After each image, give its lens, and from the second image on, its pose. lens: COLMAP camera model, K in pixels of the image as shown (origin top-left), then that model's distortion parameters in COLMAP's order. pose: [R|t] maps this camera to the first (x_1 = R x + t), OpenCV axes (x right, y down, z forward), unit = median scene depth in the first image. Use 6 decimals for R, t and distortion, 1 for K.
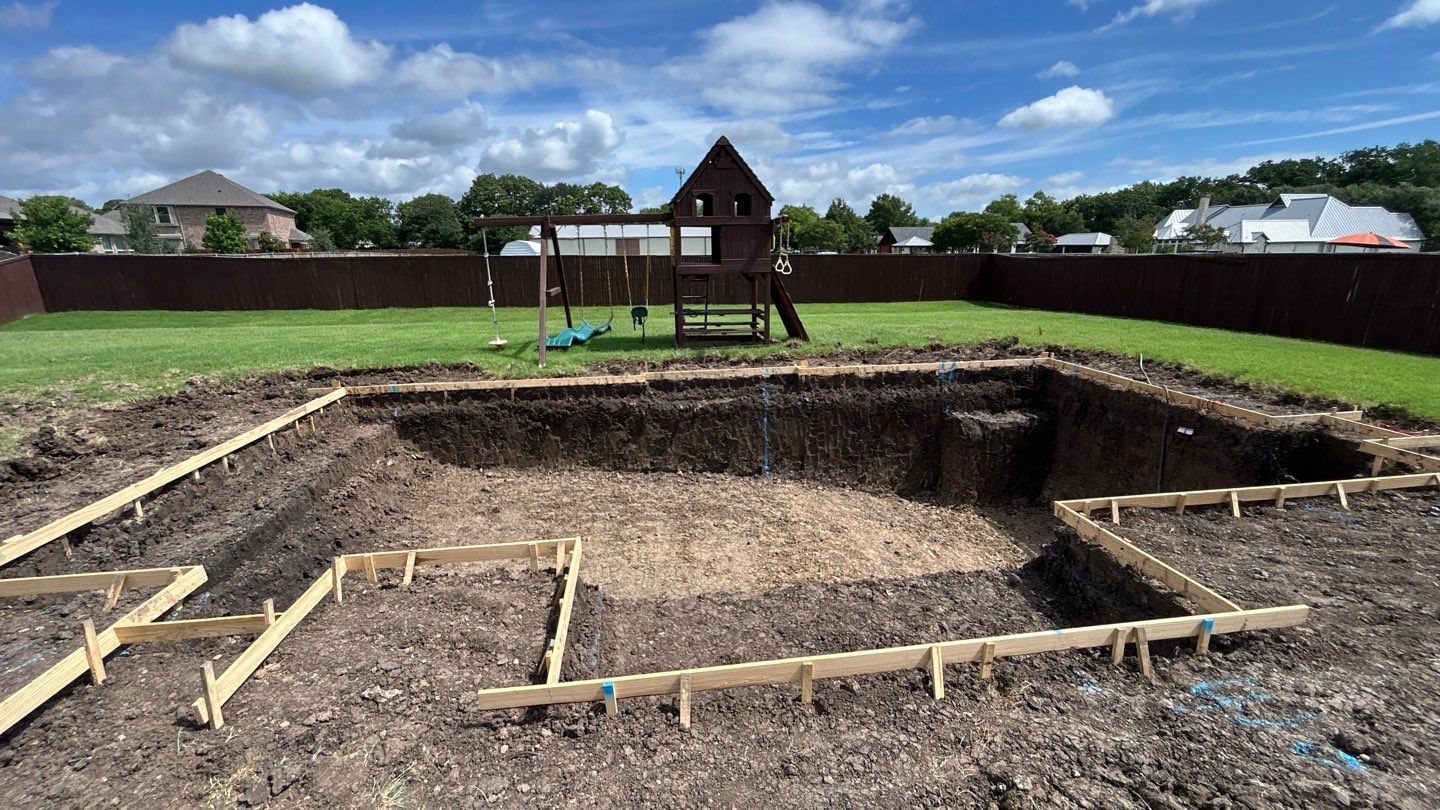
lens RADIAL K [[581.1, 0, 715.0], [0, 581.1, 402.8], [0, 0, 1]] dist [0.001432, -0.000815]
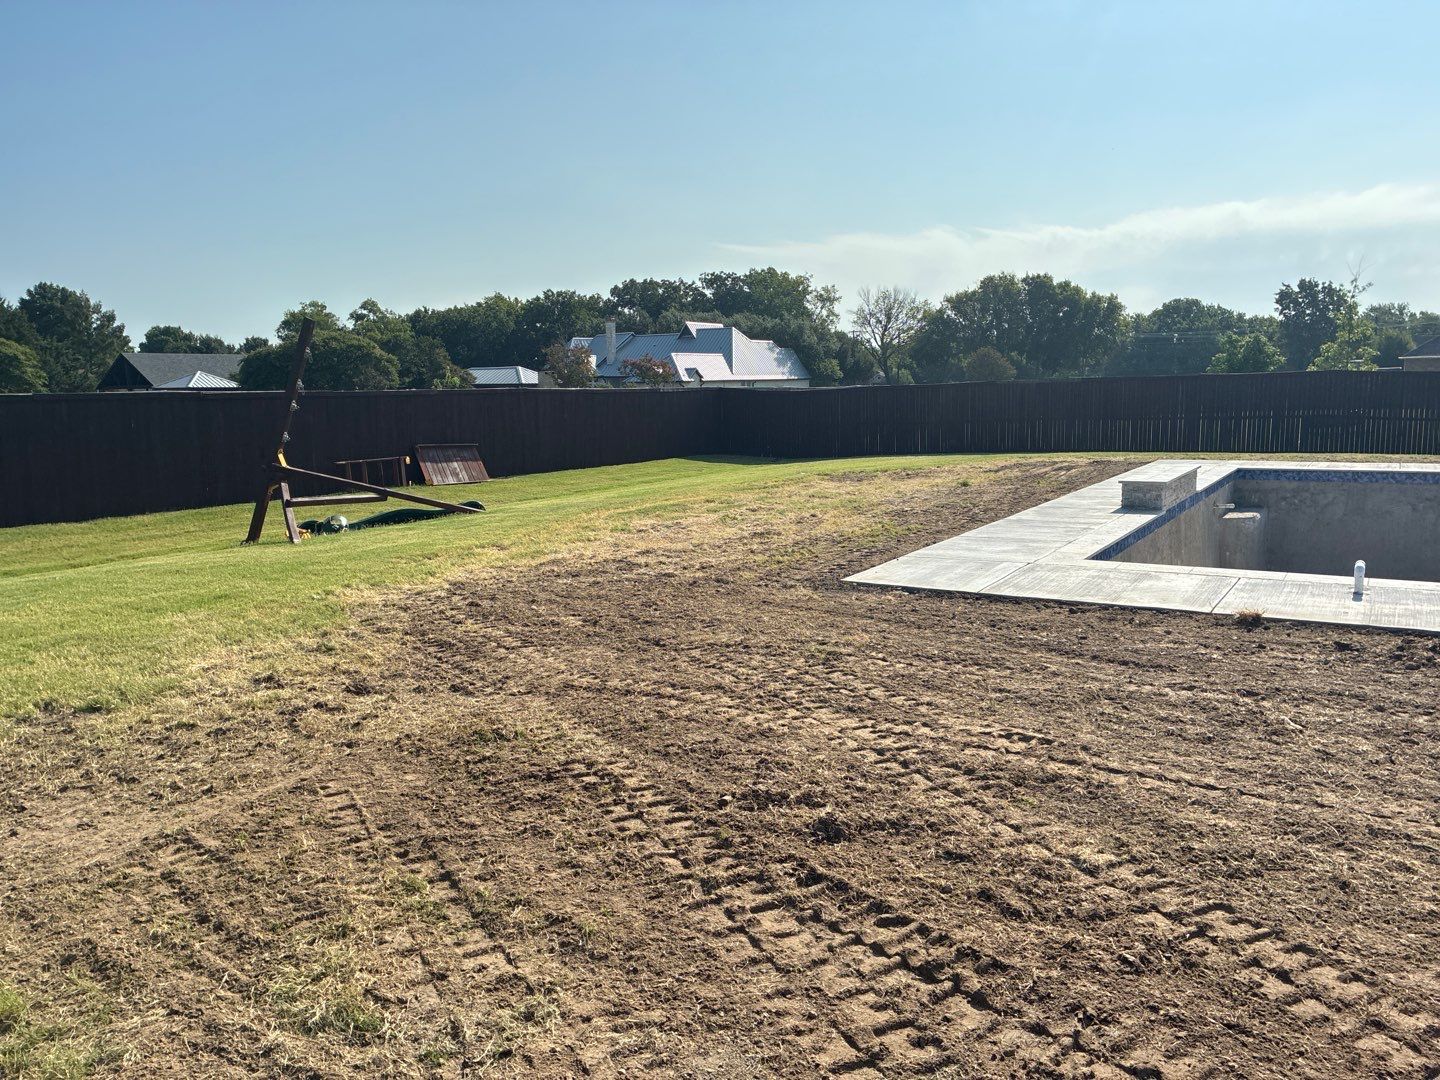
lens RADIAL K [[1086.4, 0, 734.0], [0, 1086.4, 552.4], [0, 0, 1]] dist [0.046696, -0.058594]
pose [[0.629674, -0.121134, 0.767357, -0.191973], [0.210091, 0.977514, -0.018087, -0.009827], [-0.747912, 0.172604, 0.640965, 0.054224]]
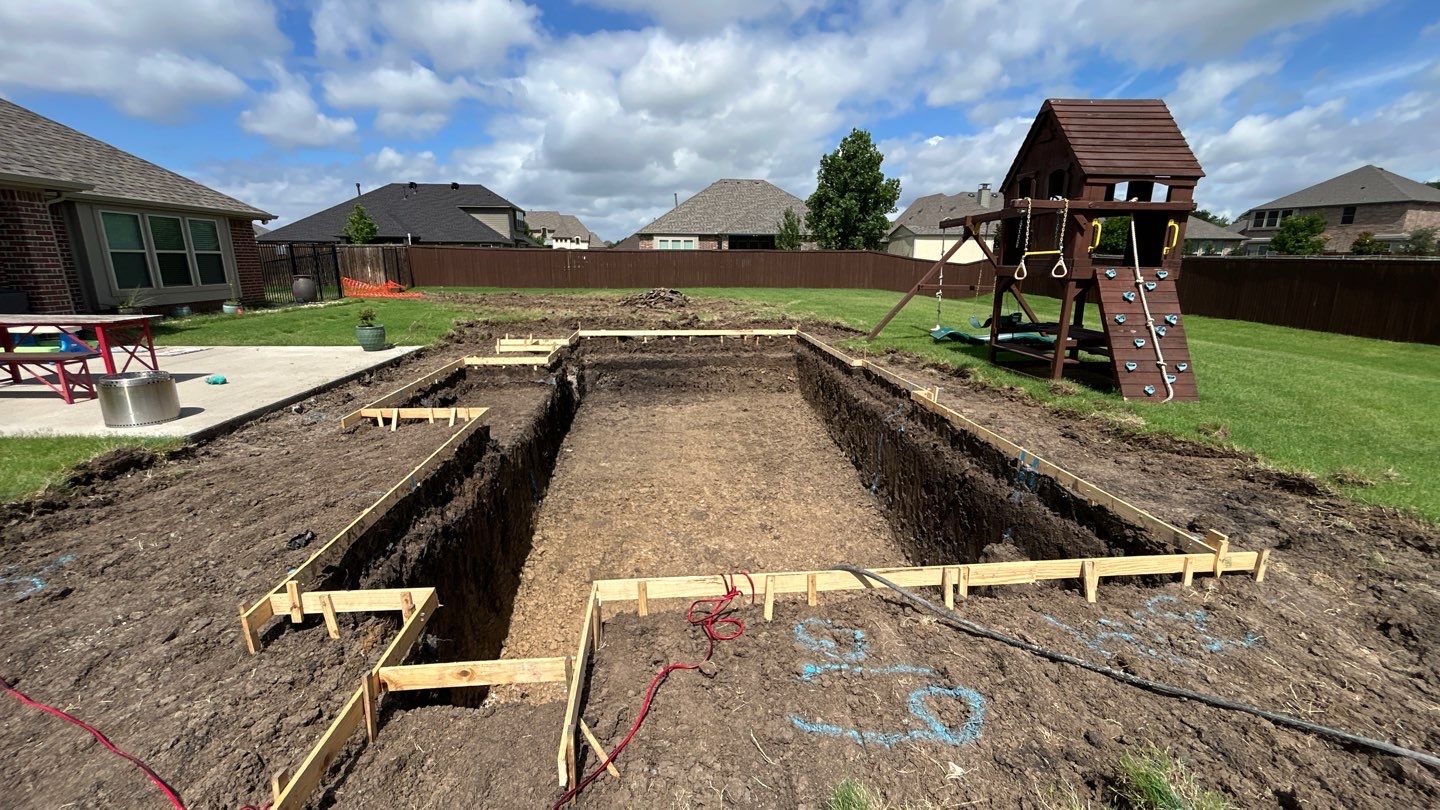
lens RADIAL K [[581.1, 0, 715.7], [0, 581.1, 404.6], [0, 0, 1]] dist [0.001432, -0.000815]
pose [[-0.045101, 0.255134, -0.965853, 0.117288], [-0.258973, 0.930799, 0.257967, -0.022355], [0.964831, 0.261764, 0.024093, 0.088043]]
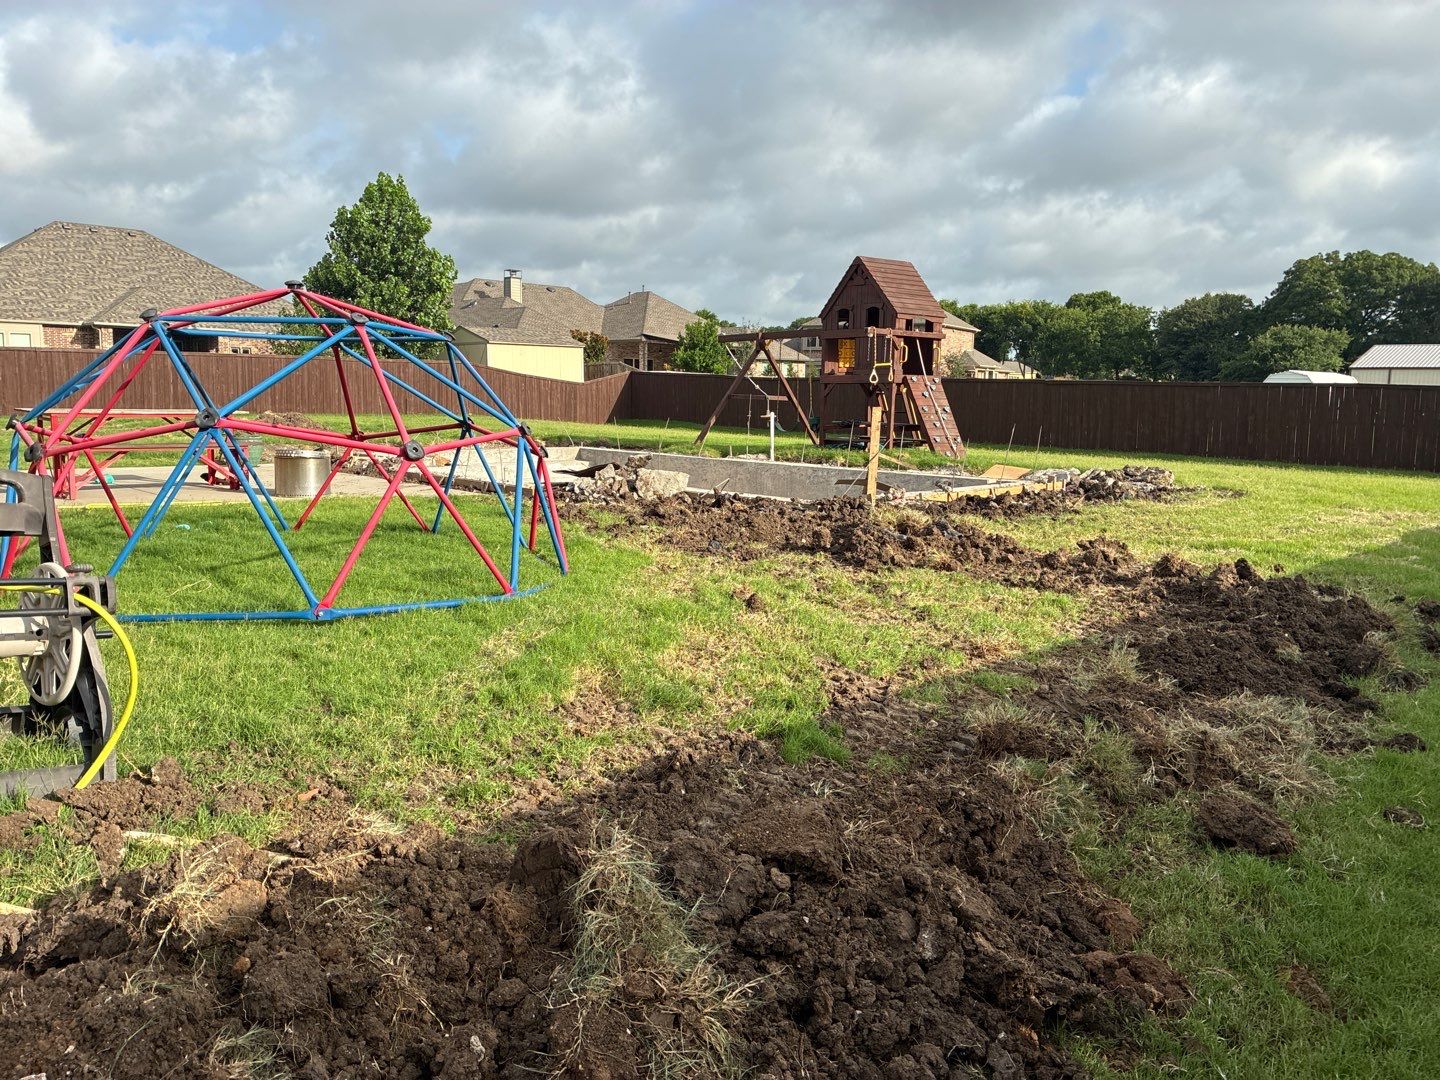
lens RADIAL K [[1086.4, 0, 716.5], [0, 1086.4, 530.1], [0, 0, 1]] dist [0.046696, -0.058594]
pose [[0.596687, 0.124826, -0.792706, 0.201685], [-0.227755, 0.973550, -0.018133, 0.017065], [0.769475, 0.191362, 0.609334, -0.044225]]
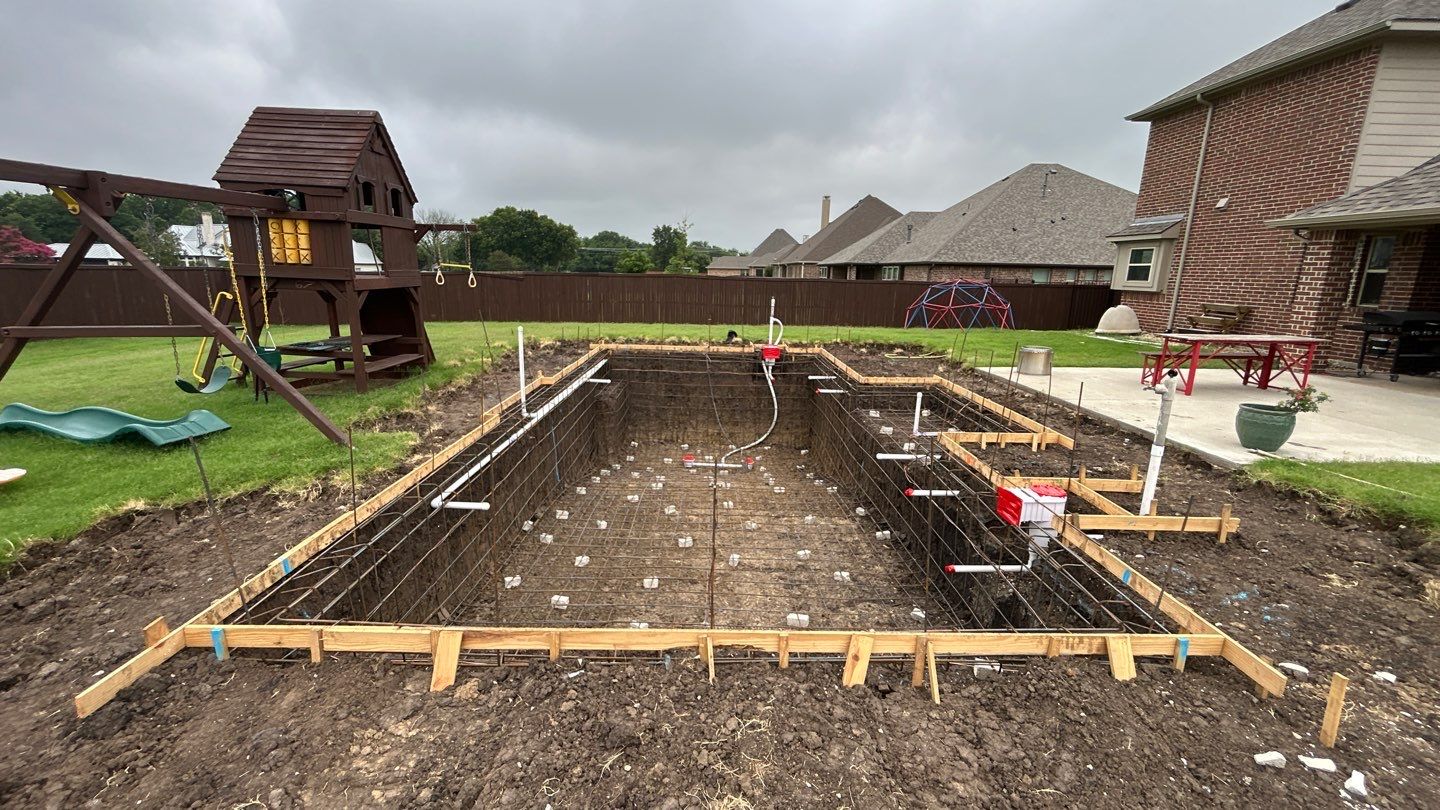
lens RADIAL K [[581.1, 0, 717.1], [0, 581.1, 400.8], [0, 0, 1]] dist [0.001432, -0.000815]
pose [[0.121720, -0.201486, 0.971899, -0.101603], [0.232247, 0.957779, 0.169472, -0.015587], [-0.965011, 0.205092, 0.163376, 0.068486]]
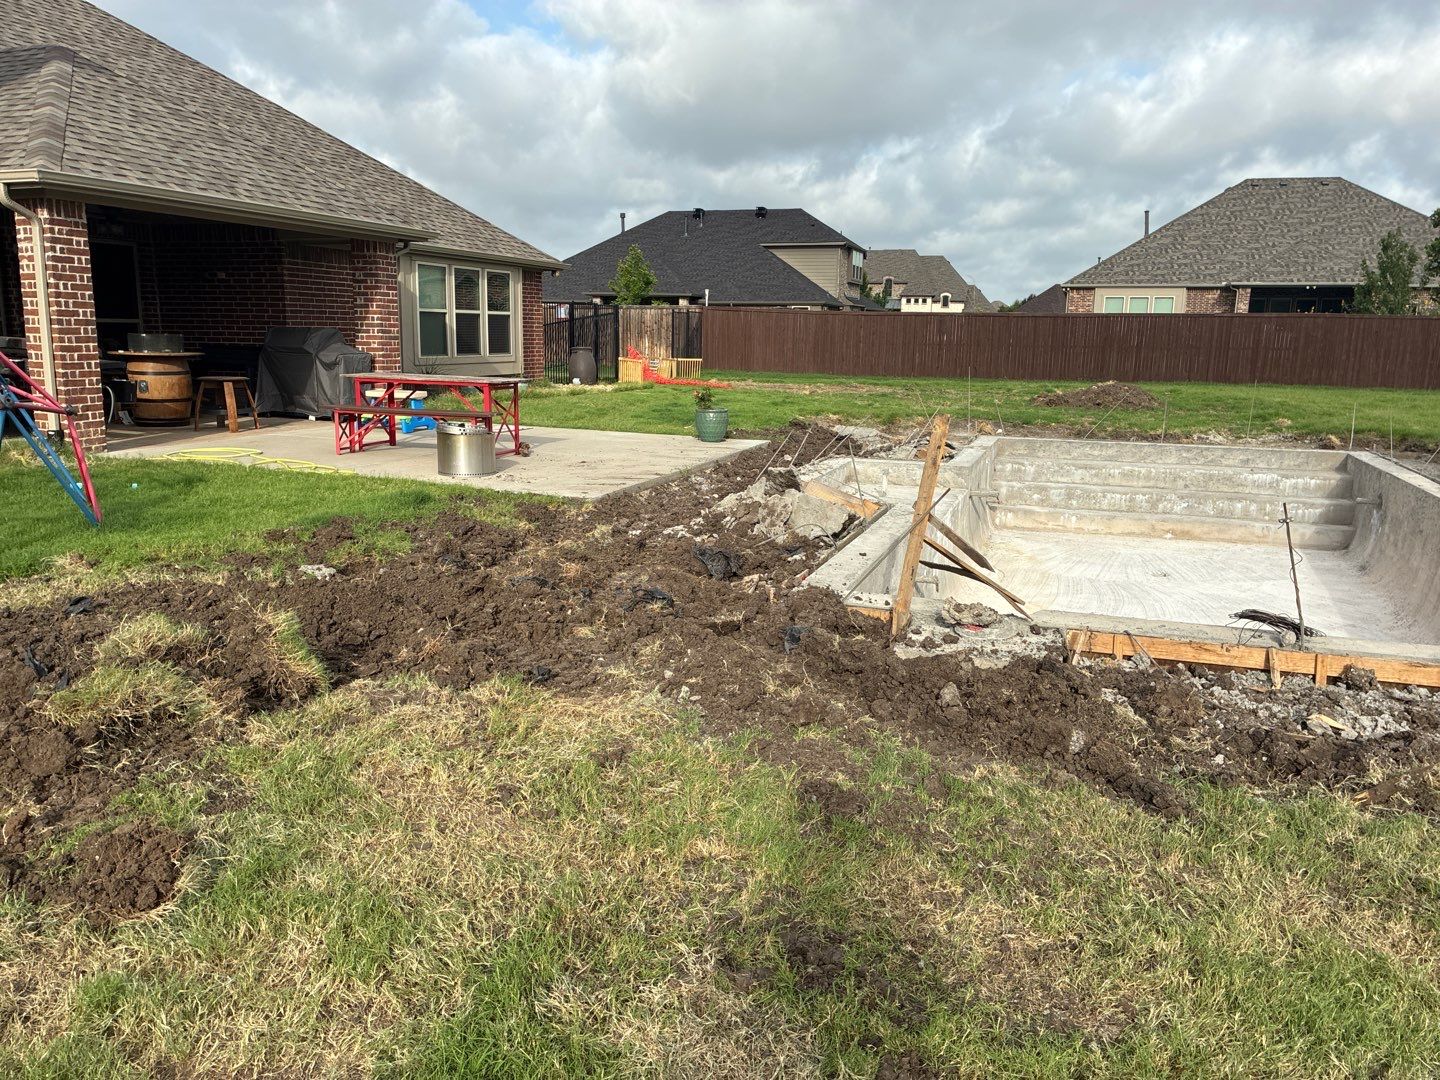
lens RADIAL K [[1086.4, 0, 711.8], [0, 1086.4, 547.3], [0, 0, 1]] dist [0.046696, -0.058594]
pose [[-0.453058, 0.180786, -0.872958, 0.157731], [-0.235602, 0.920125, 0.312830, -0.020984], [0.859785, 0.347401, -0.374276, 0.089095]]
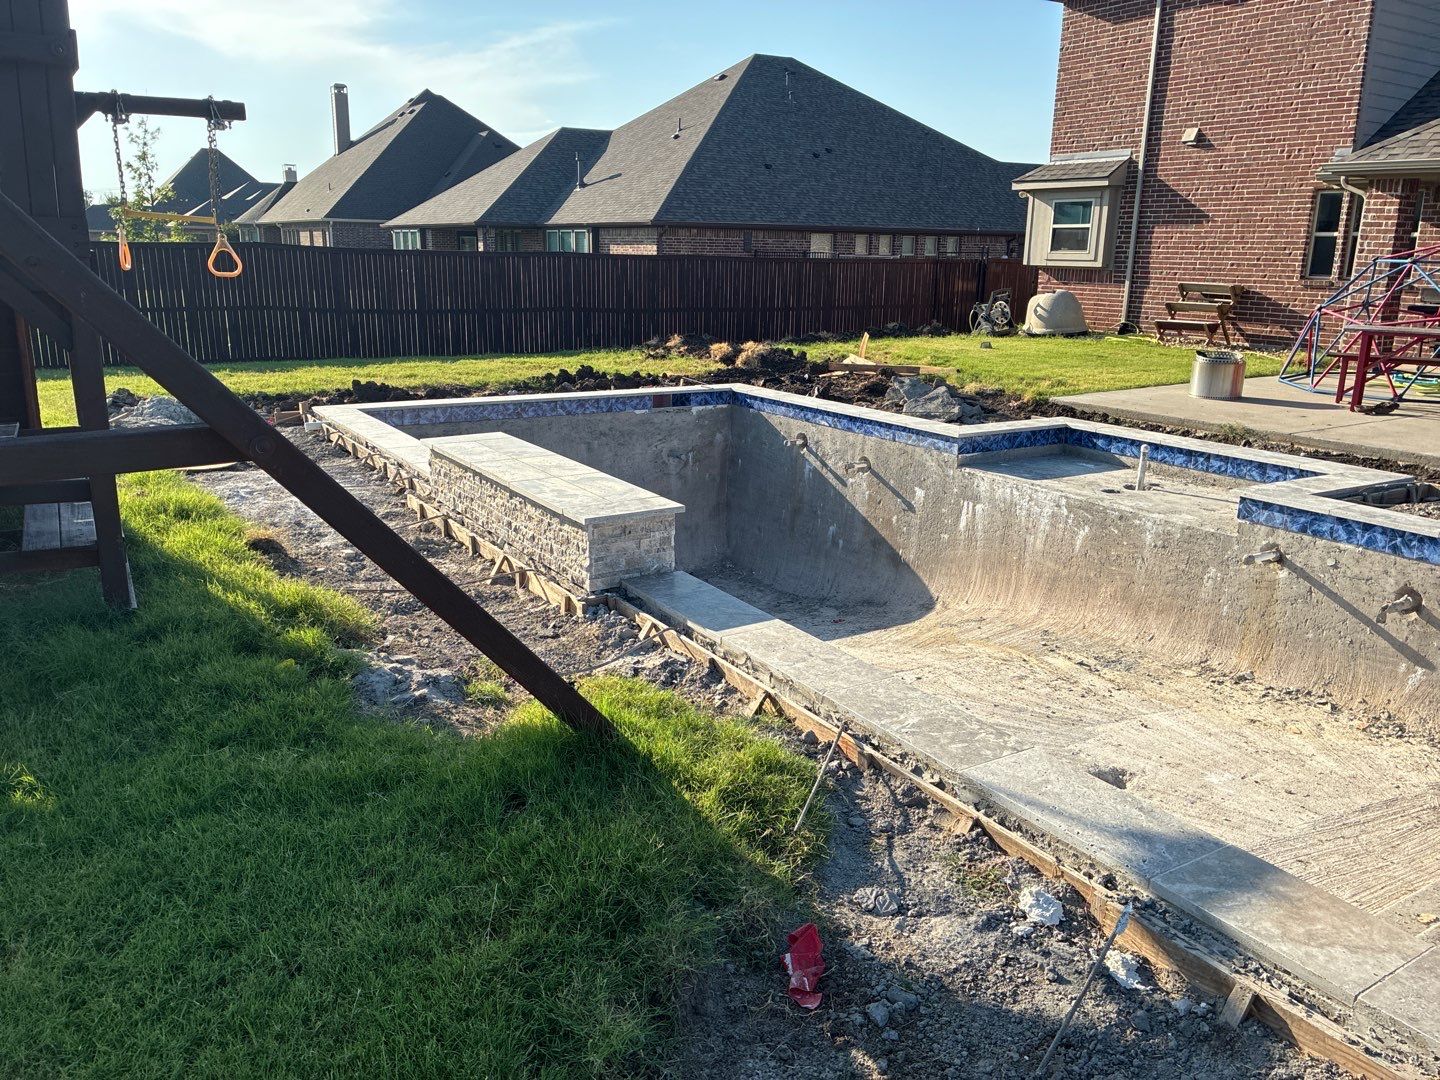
lens RADIAL K [[1086.4, 0, 710.2], [0, 1086.4, 542.4], [0, 0, 1]] dist [0.046696, -0.058594]
pose [[-0.409333, -0.228912, 0.883202, -0.078803], [0.222540, 0.913729, 0.339964, -0.031440], [-0.884829, 0.335706, -0.323078, 0.134738]]
